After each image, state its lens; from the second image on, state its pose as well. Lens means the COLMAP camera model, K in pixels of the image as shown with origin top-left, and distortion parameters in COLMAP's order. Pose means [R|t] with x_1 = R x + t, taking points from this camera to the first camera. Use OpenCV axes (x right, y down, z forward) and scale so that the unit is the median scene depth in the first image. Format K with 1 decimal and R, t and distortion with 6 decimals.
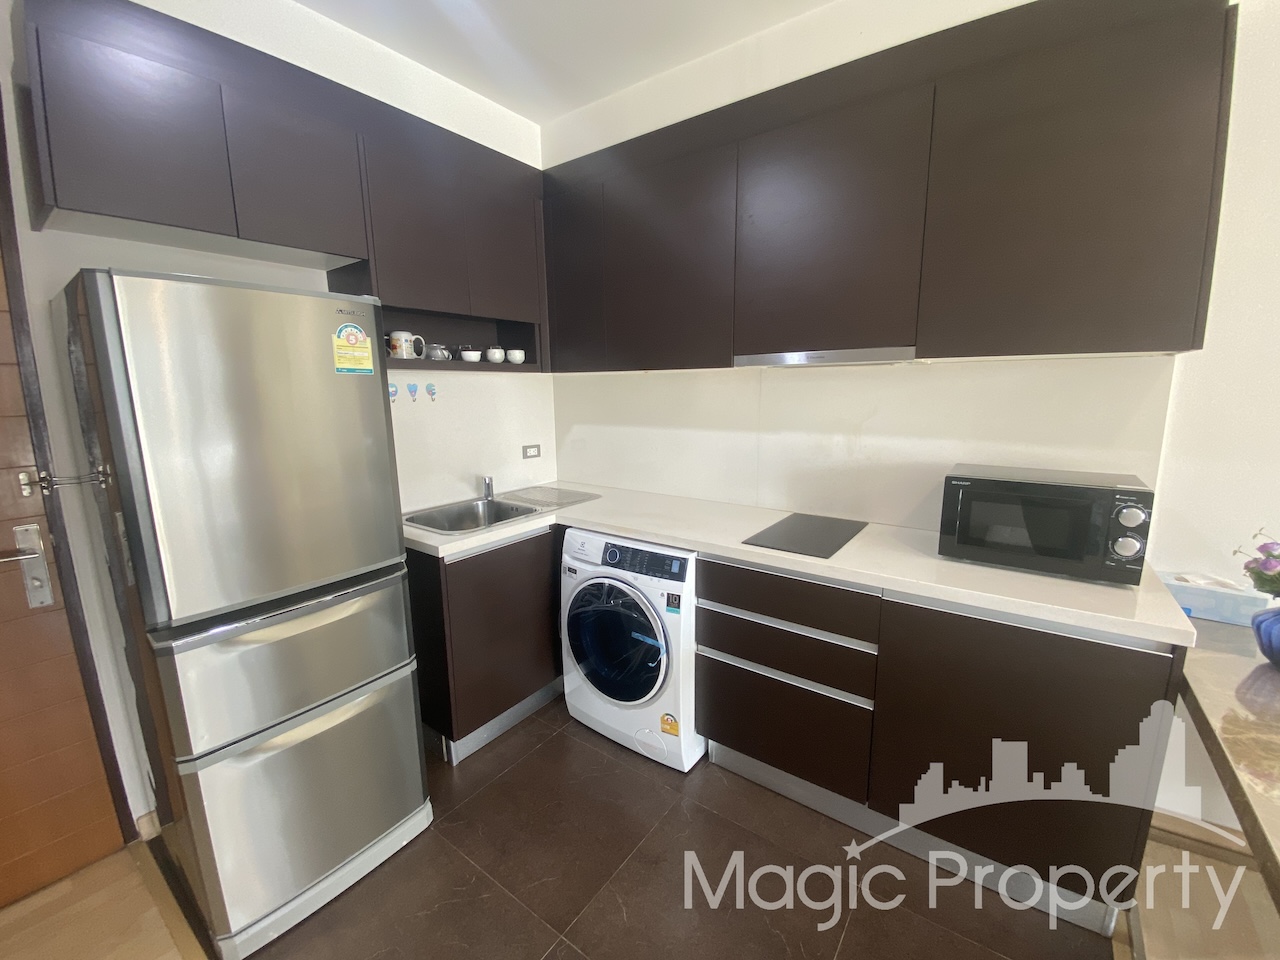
lens RADIAL K [[511.0, 0, 640.0], [0, 511.0, 480.0], [0, 0, 1]] dist [0.020599, -0.022329]
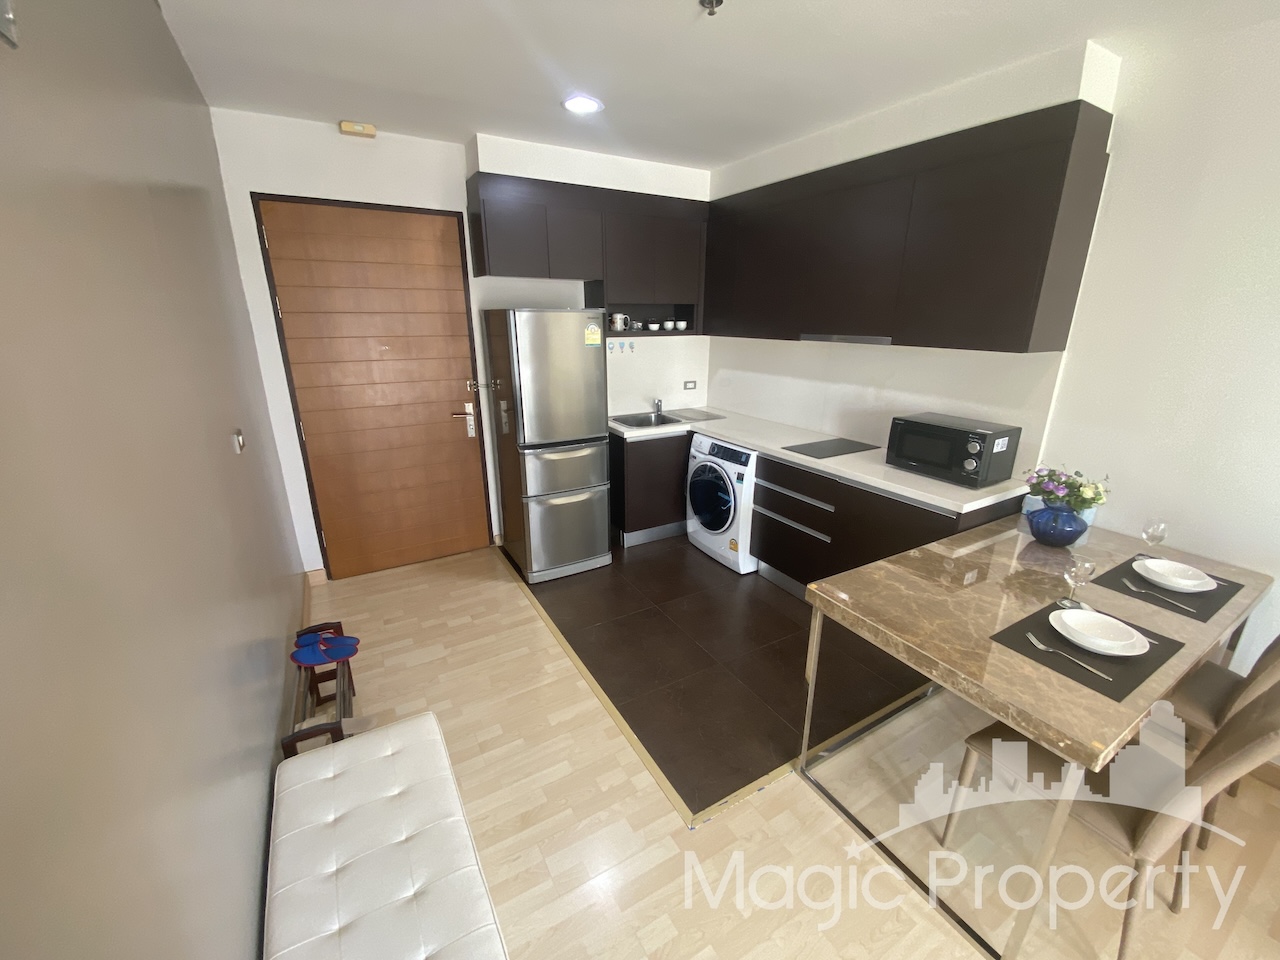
lens RADIAL K [[516.4, 0, 640.0], [0, 516.4, 480.0], [0, 0, 1]] dist [0.078860, -0.023275]
pose [[0.915049, 0.134237, -0.380350, 0.421587], [-0.080458, 0.984790, 0.153996, -0.004100], [0.395237, -0.110311, 0.911932, -0.774811]]
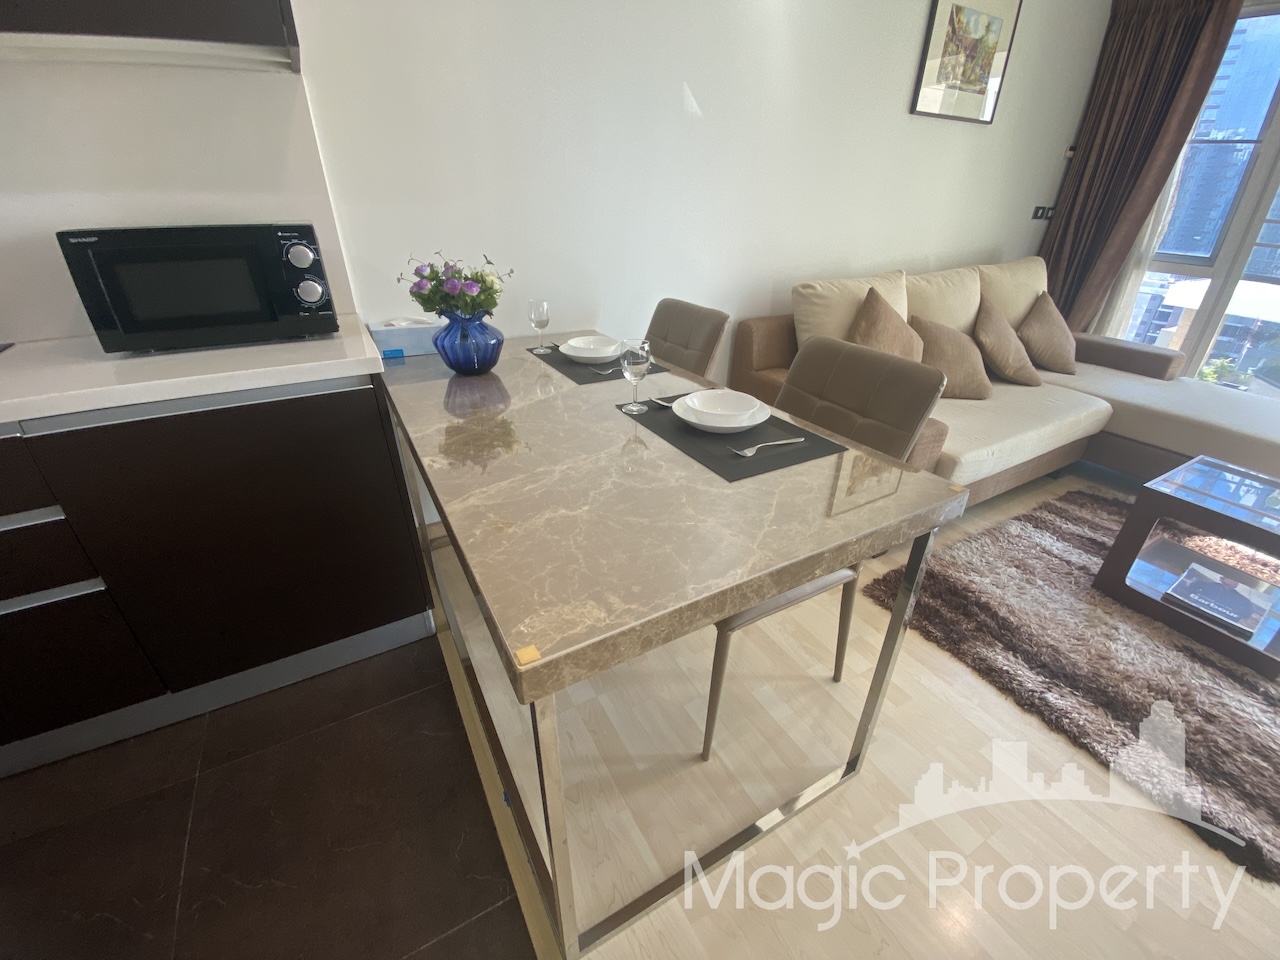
lens RADIAL K [[511.0, 0, 640.0], [0, 511.0, 480.0], [0, 0, 1]] dist [0.020599, -0.022329]
pose [[0.406025, -0.415000, 0.814198, 0.196991], [0.135540, 0.908435, 0.395442, 0.106323], [-0.903755, -0.050203, 0.425097, 0.022229]]
